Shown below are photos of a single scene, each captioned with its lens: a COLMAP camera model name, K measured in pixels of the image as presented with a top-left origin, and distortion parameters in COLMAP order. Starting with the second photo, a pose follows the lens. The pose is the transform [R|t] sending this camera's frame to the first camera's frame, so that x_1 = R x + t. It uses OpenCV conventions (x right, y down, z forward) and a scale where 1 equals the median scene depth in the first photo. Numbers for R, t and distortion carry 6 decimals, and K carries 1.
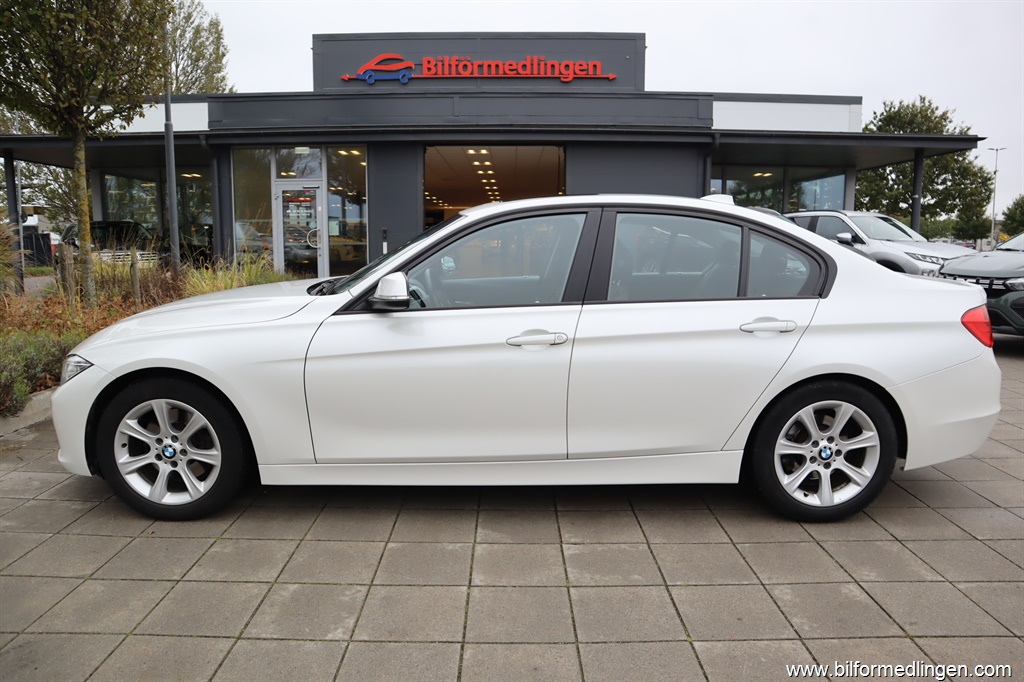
lens RADIAL K [[705.0, 0, 512.5], [0, 705.0, 340.7], [0, 0, 1]] dist [-0.102973, 0.049417]
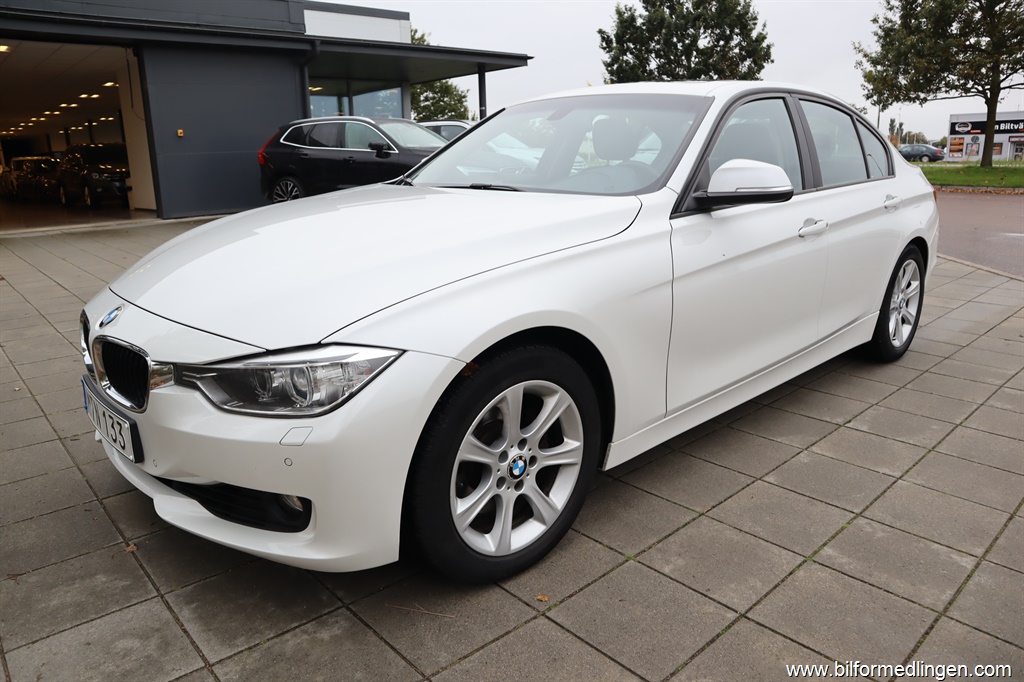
lens RADIAL K [[705.0, 0, 512.3], [0, 705.0, 334.9], [0, 0, 1]] dist [-0.102973, 0.049417]
pose [[0.743979, -0.186687, 0.641595, -0.874594], [0.121405, 0.981963, 0.144947, -0.044360], [-0.657082, -0.029945, 0.753224, 0.533831]]
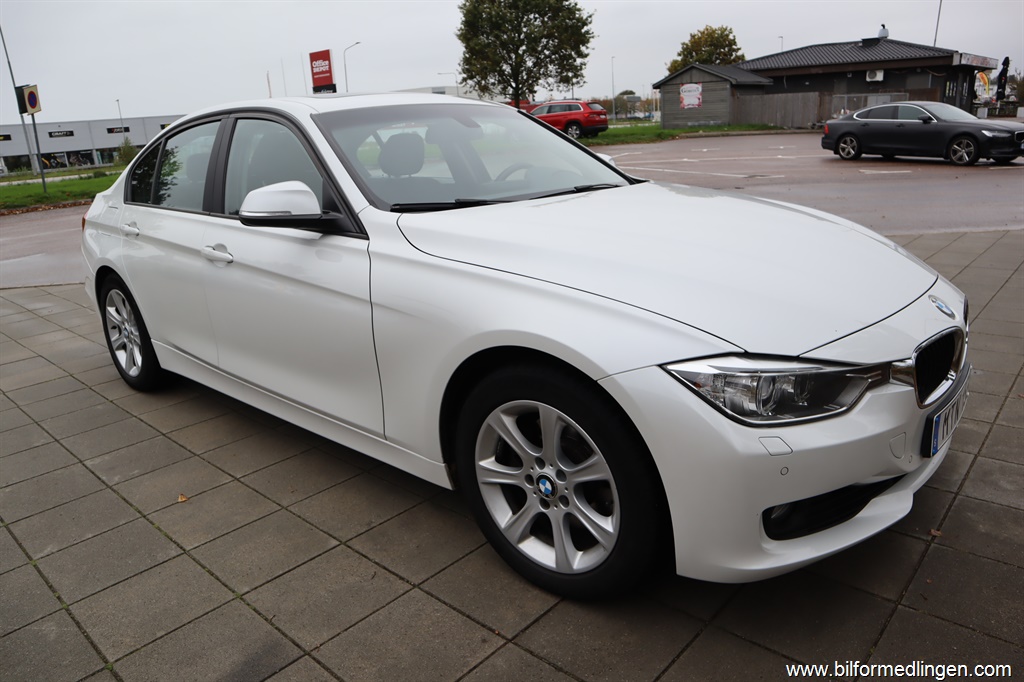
lens RADIAL K [[705.0, 0, 516.1], [0, 705.0, 337.6], [0, 0, 1]] dist [-0.102973, 0.049417]
pose [[-0.738397, -0.160143, 0.655076, -0.862129], [0.154592, 0.905329, 0.395576, -0.272704], [-0.656408, 0.393361, -0.643736, 1.888632]]
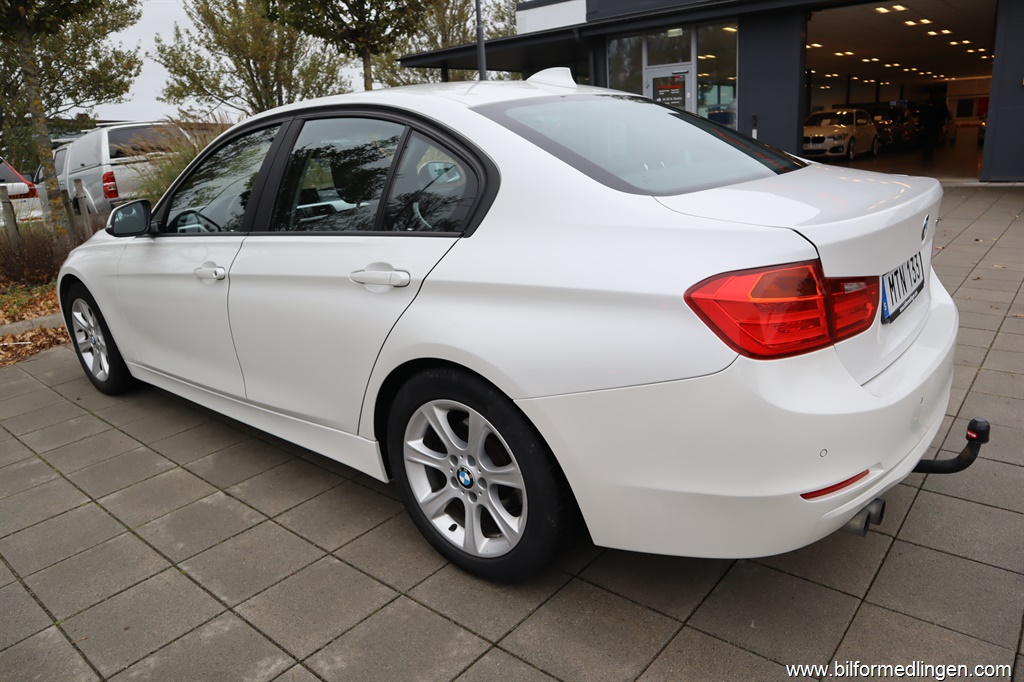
lens RADIAL K [[705.0, 0, 520.3], [0, 705.0, 341.0], [0, 0, 1]] dist [-0.102973, 0.049417]
pose [[0.762584, 0.137063, -0.632202, 0.902190], [-0.033911, 0.984422, 0.172521, -0.081031], [0.646000, -0.110123, 0.755353, 0.550015]]
